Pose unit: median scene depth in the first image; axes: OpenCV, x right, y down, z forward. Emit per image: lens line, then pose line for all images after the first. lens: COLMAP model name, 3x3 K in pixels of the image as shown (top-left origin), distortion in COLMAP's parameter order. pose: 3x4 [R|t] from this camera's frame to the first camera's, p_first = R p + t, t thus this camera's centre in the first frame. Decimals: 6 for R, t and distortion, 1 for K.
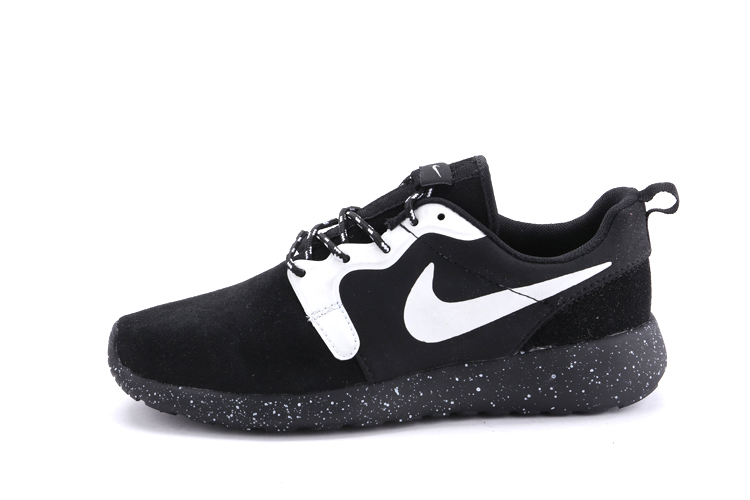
lens RADIAL K [[1367.0, 0, 375.0], [0, 1367.0, 250.0], [0, 0, 1]] dist [0.073555, 0.181834]
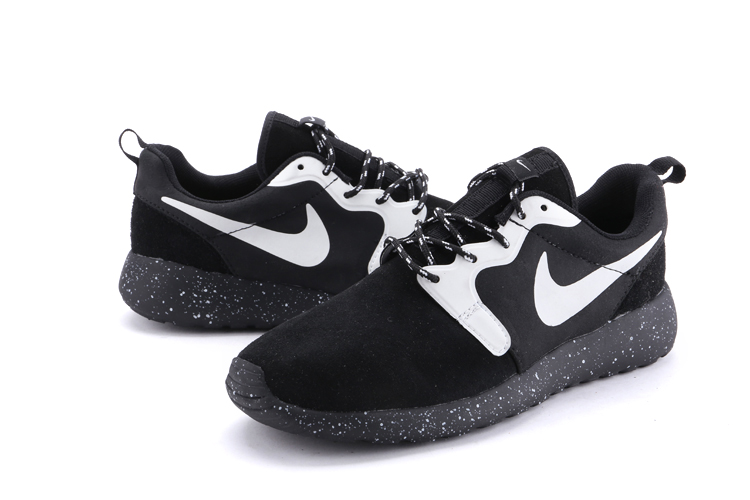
lens RADIAL K [[1367.0, 0, 375.0], [0, 1367.0, 250.0], [0, 0, 1]] dist [0.073555, 0.181834]
pose [[0.817959, -0.129188, 0.560583, -0.661656], [0.110787, 0.991592, 0.066864, -0.077612], [-0.564508, 0.007413, 0.825394, 0.194002]]
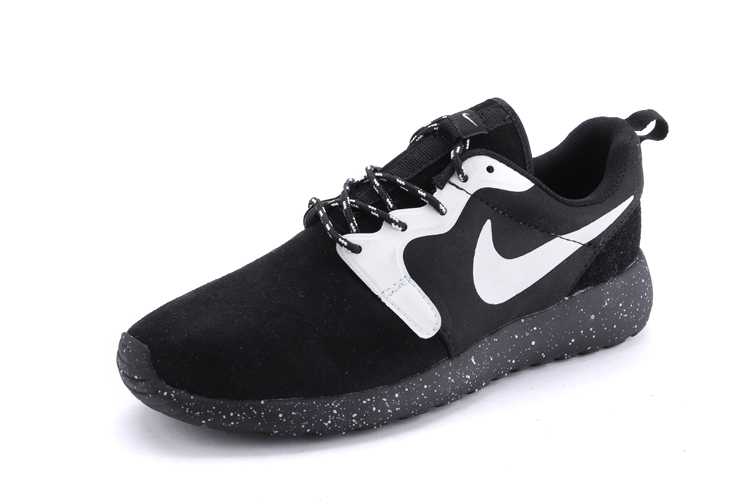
lens RADIAL K [[1367.0, 0, 375.0], [0, 1367.0, 250.0], [0, 0, 1]] dist [0.073555, 0.181834]
pose [[0.856361, -0.139807, 0.497092, -0.491817], [0.088562, 0.988152, 0.125348, -0.094014], [-0.508727, -0.063319, 0.858596, 0.233319]]
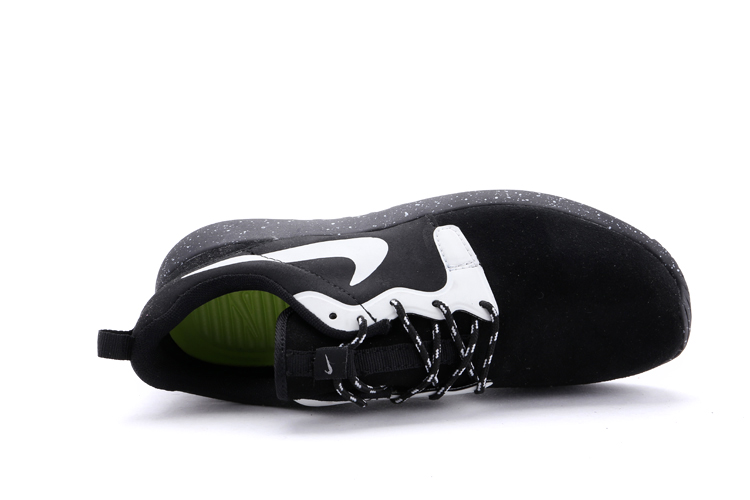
lens RADIAL K [[1367.0, 0, 375.0], [0, 1367.0, 250.0], [0, 0, 1]] dist [0.073555, 0.181834]
pose [[-0.982531, -0.049173, 0.179483, -0.153148], [0.176364, -0.553865, 0.813714, -0.783396], [0.059396, 0.831153, 0.552862, 0.425566]]
